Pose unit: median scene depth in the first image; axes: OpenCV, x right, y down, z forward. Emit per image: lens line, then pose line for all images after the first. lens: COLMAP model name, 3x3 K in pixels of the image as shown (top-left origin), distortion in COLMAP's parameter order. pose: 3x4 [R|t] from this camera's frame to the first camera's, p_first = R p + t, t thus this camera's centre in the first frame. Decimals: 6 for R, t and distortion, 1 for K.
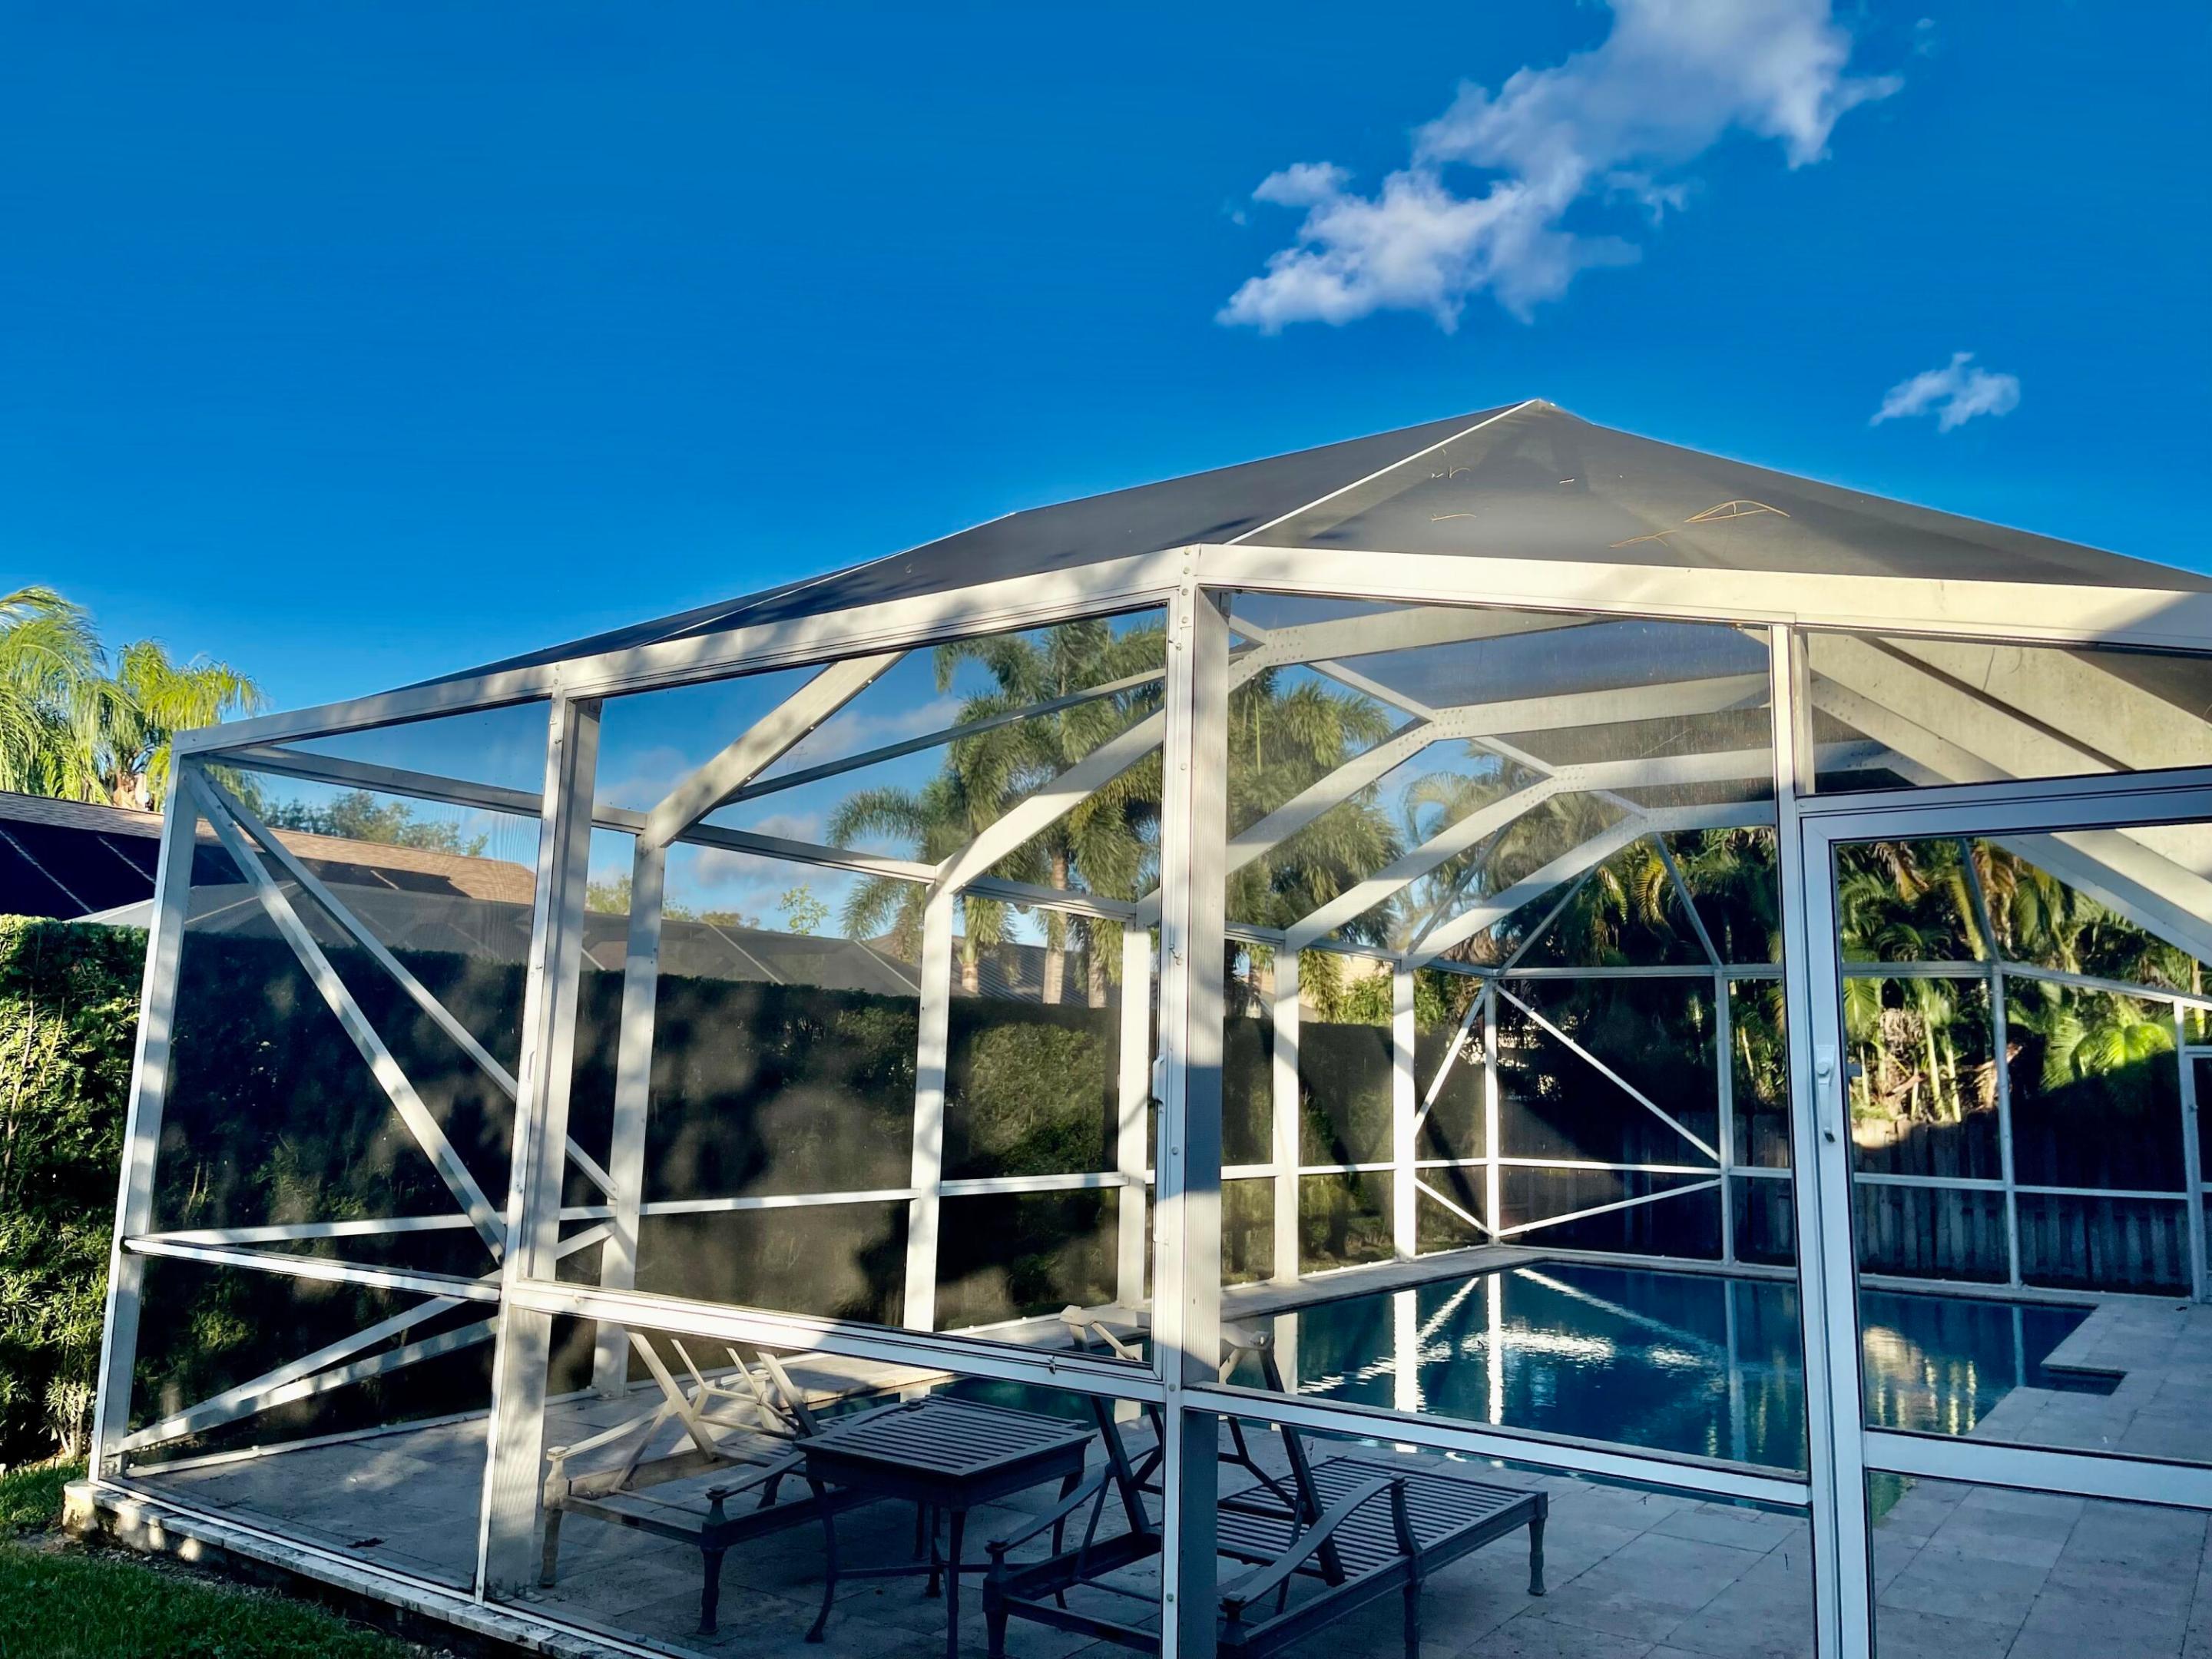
lens RADIAL K [[1641.3, 0, 1110.2], [0, 1641.3, 810.1], [0, 0, 1]] dist [0.077201, -0.098889]
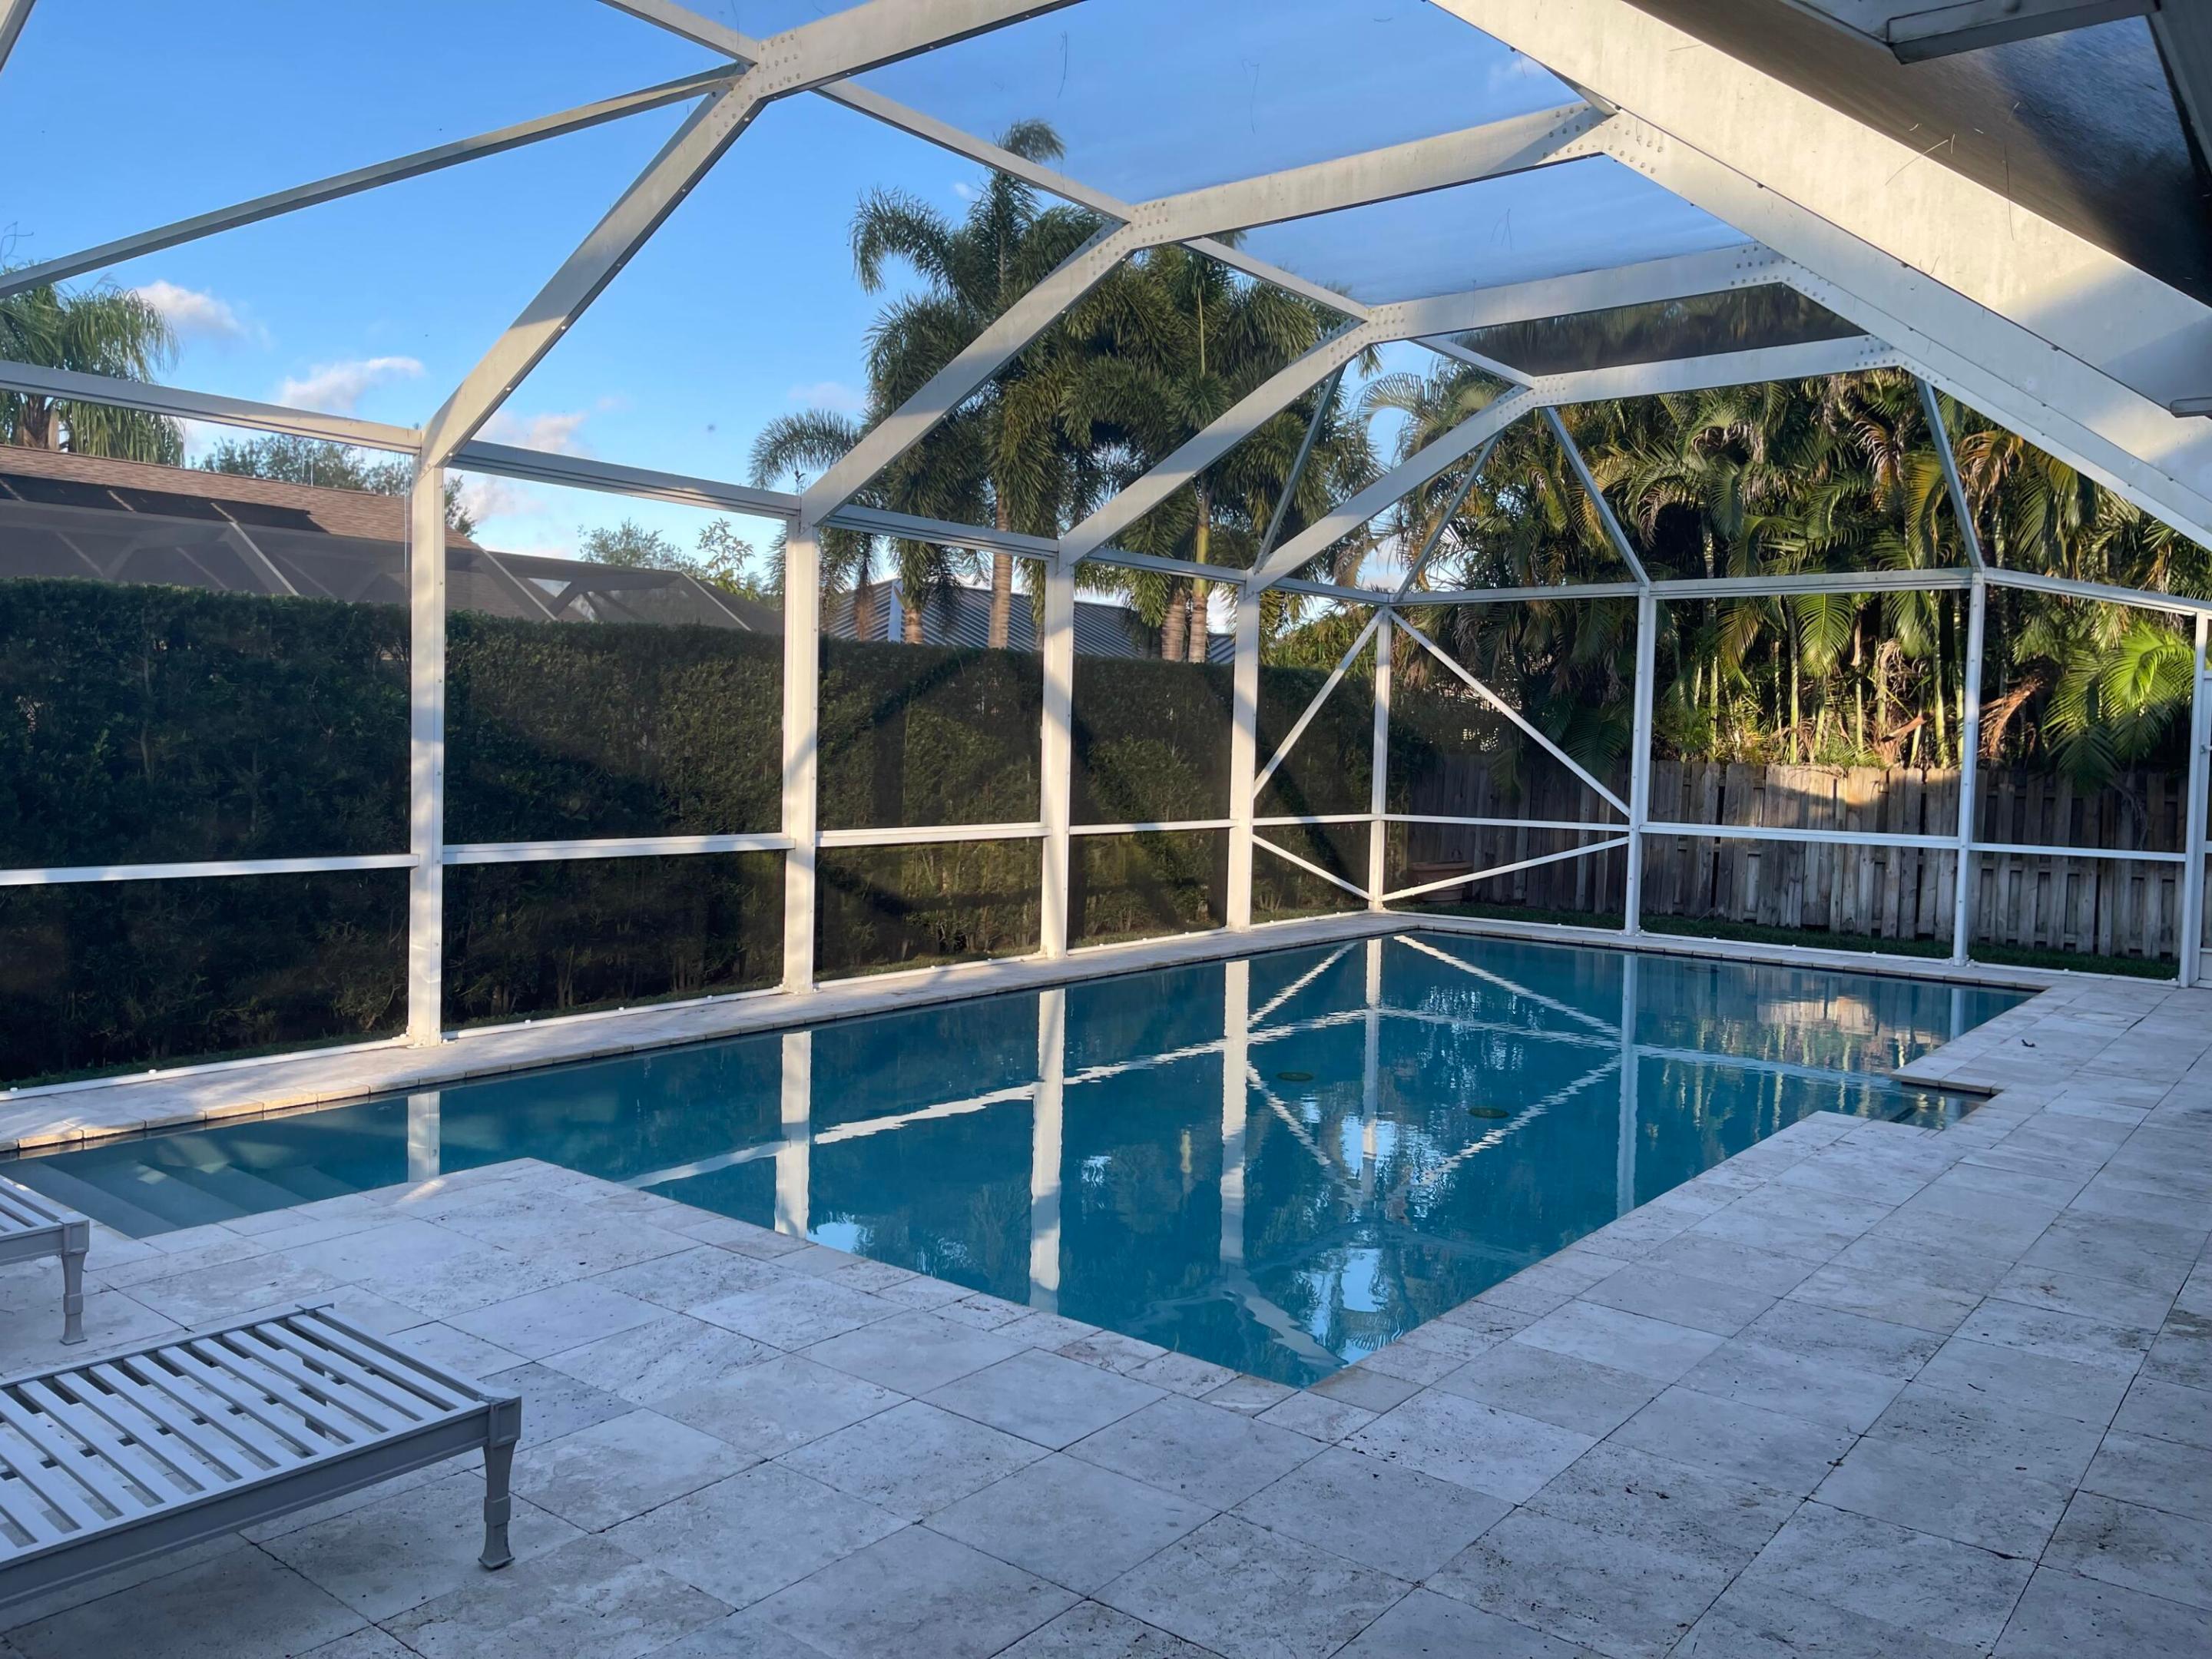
lens RADIAL K [[1641.3, 0, 1110.2], [0, 1641.3, 810.1], [0, 0, 1]] dist [0.077201, -0.098889]
pose [[0.997726, -0.000219, -0.067406, 0.215845], [0.013933, 0.979067, 0.203059, 0.046335], [0.065950, -0.203536, 0.976844, 0.219570]]
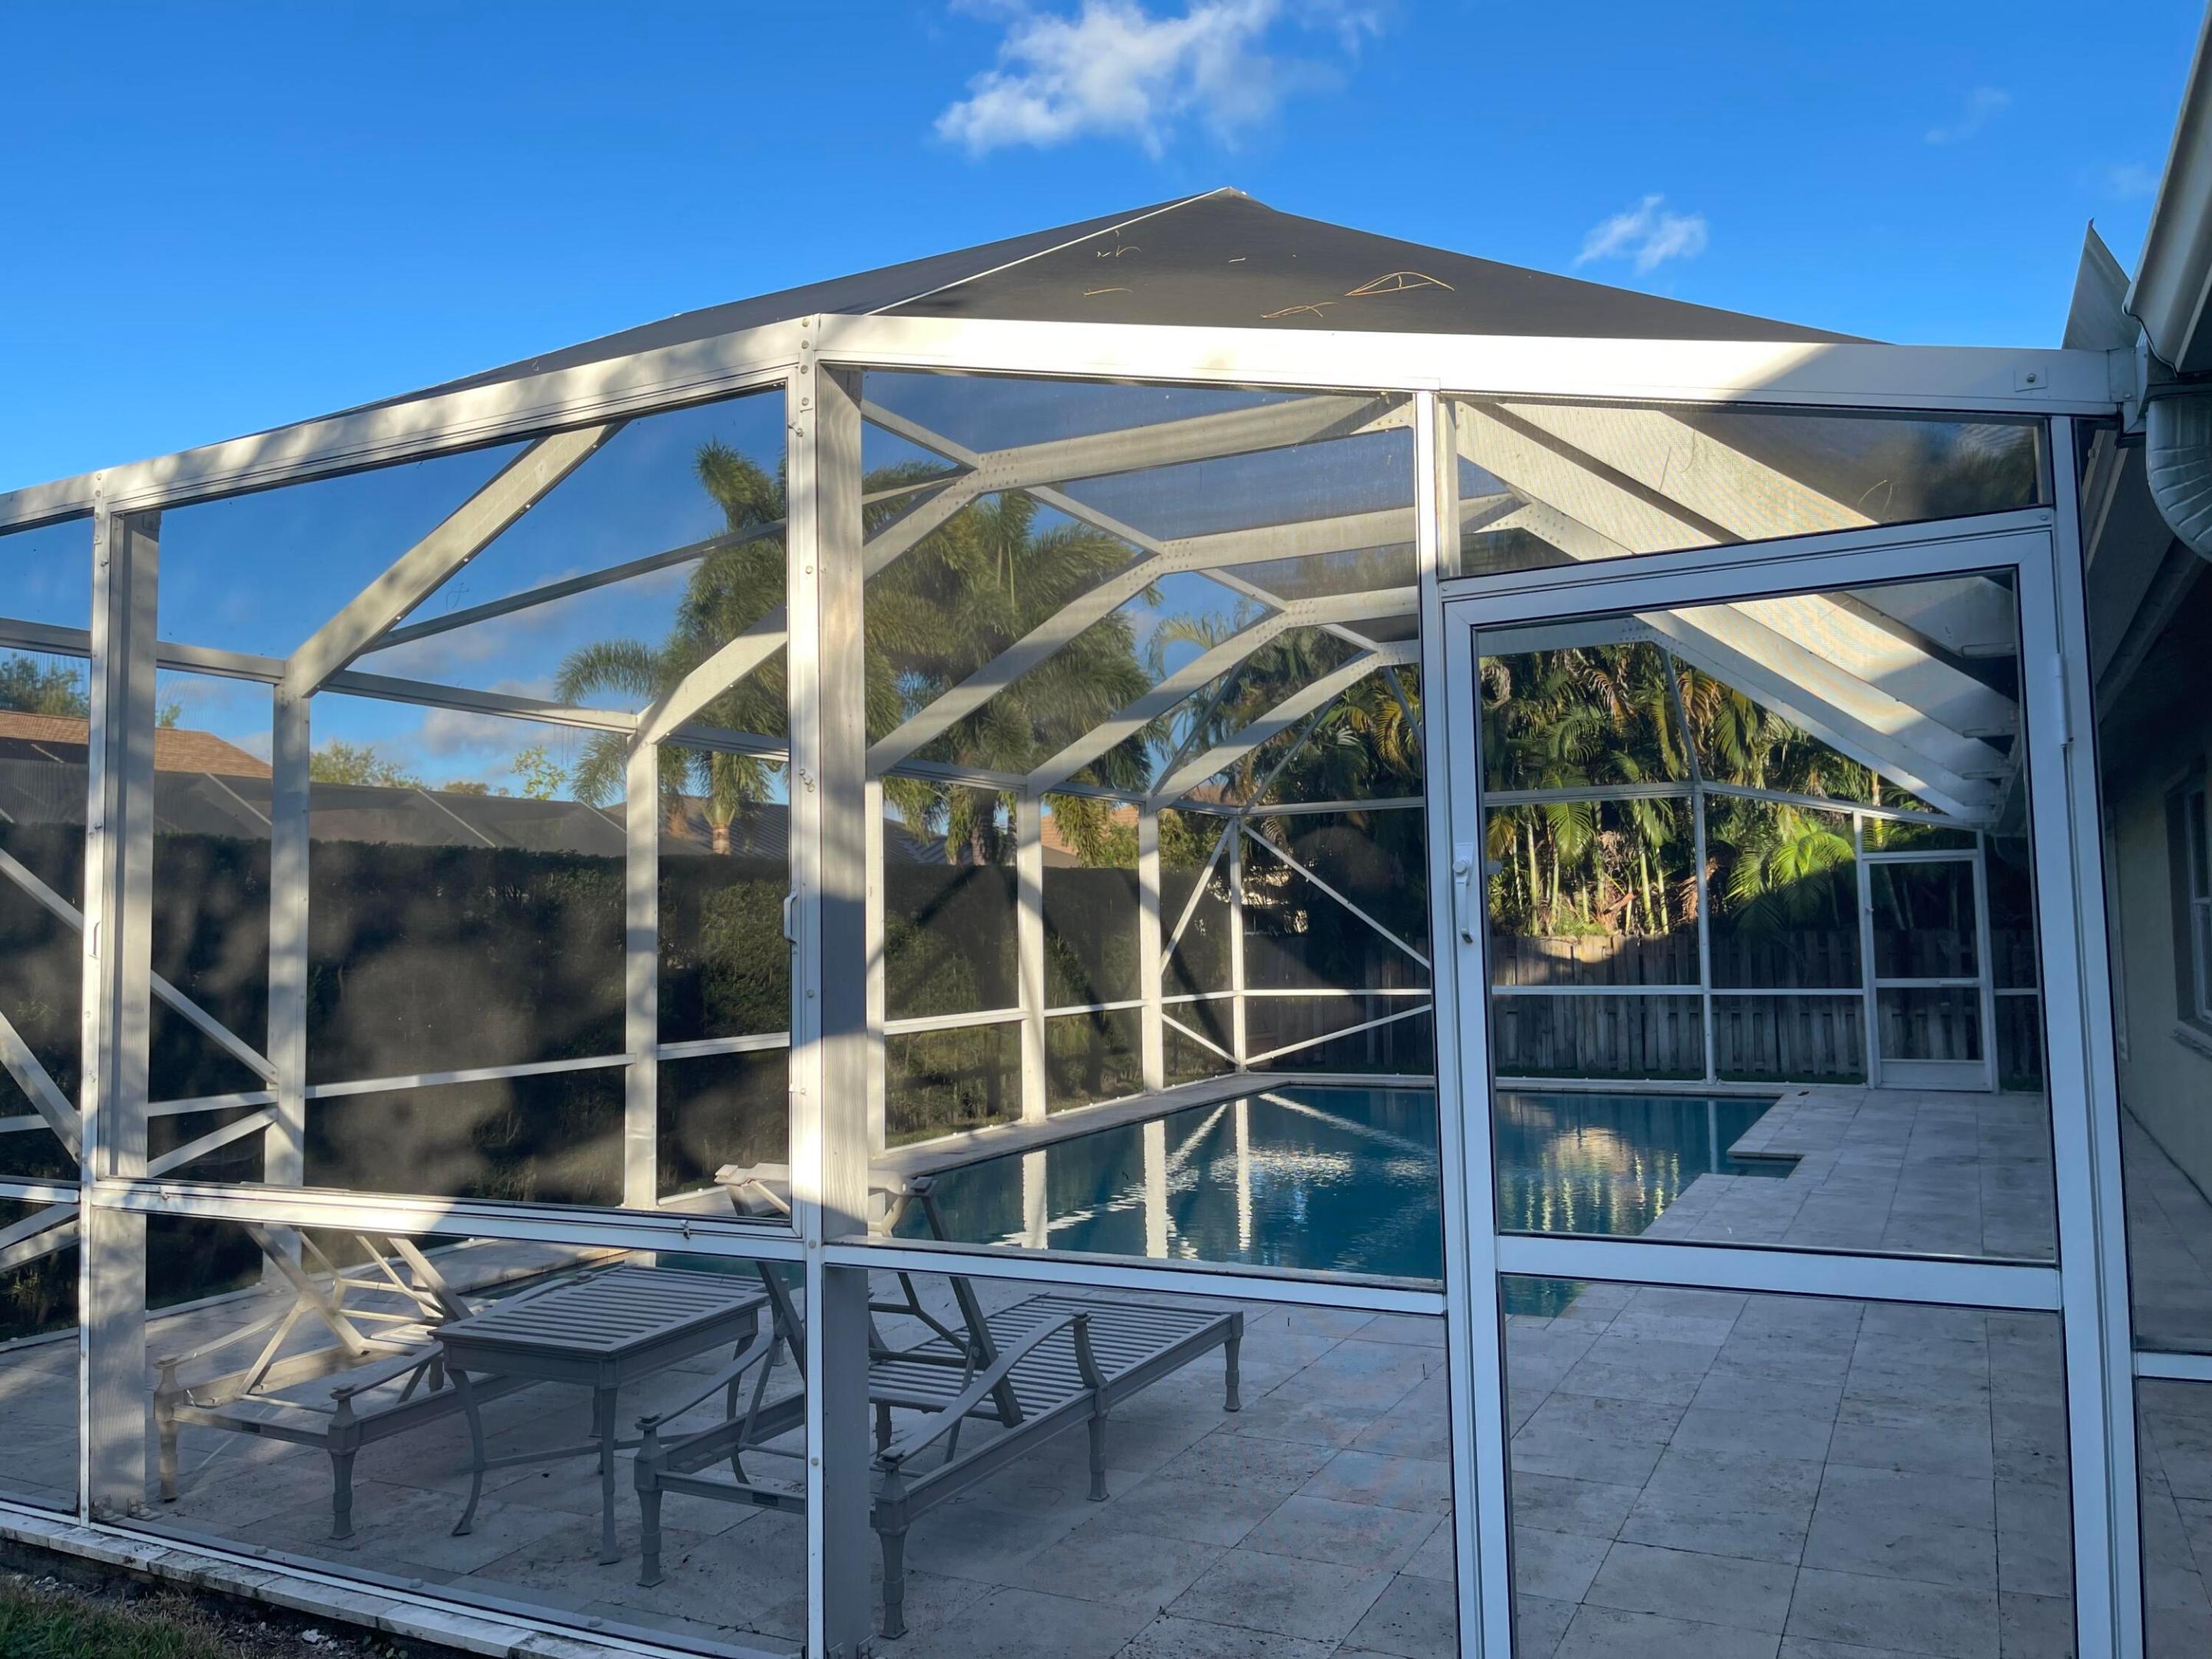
lens RADIAL K [[1625.9, 0, 1132.1], [0, 1625.9, 831.4], [0, 0, 1]] dist [0.102952, -0.133867]
pose [[0.988657, -0.037107, 0.145531, 0.030879], [0.022296, 0.994522, 0.102118, 0.010178], [-0.148524, -0.097715, 0.984069, 0.031993]]
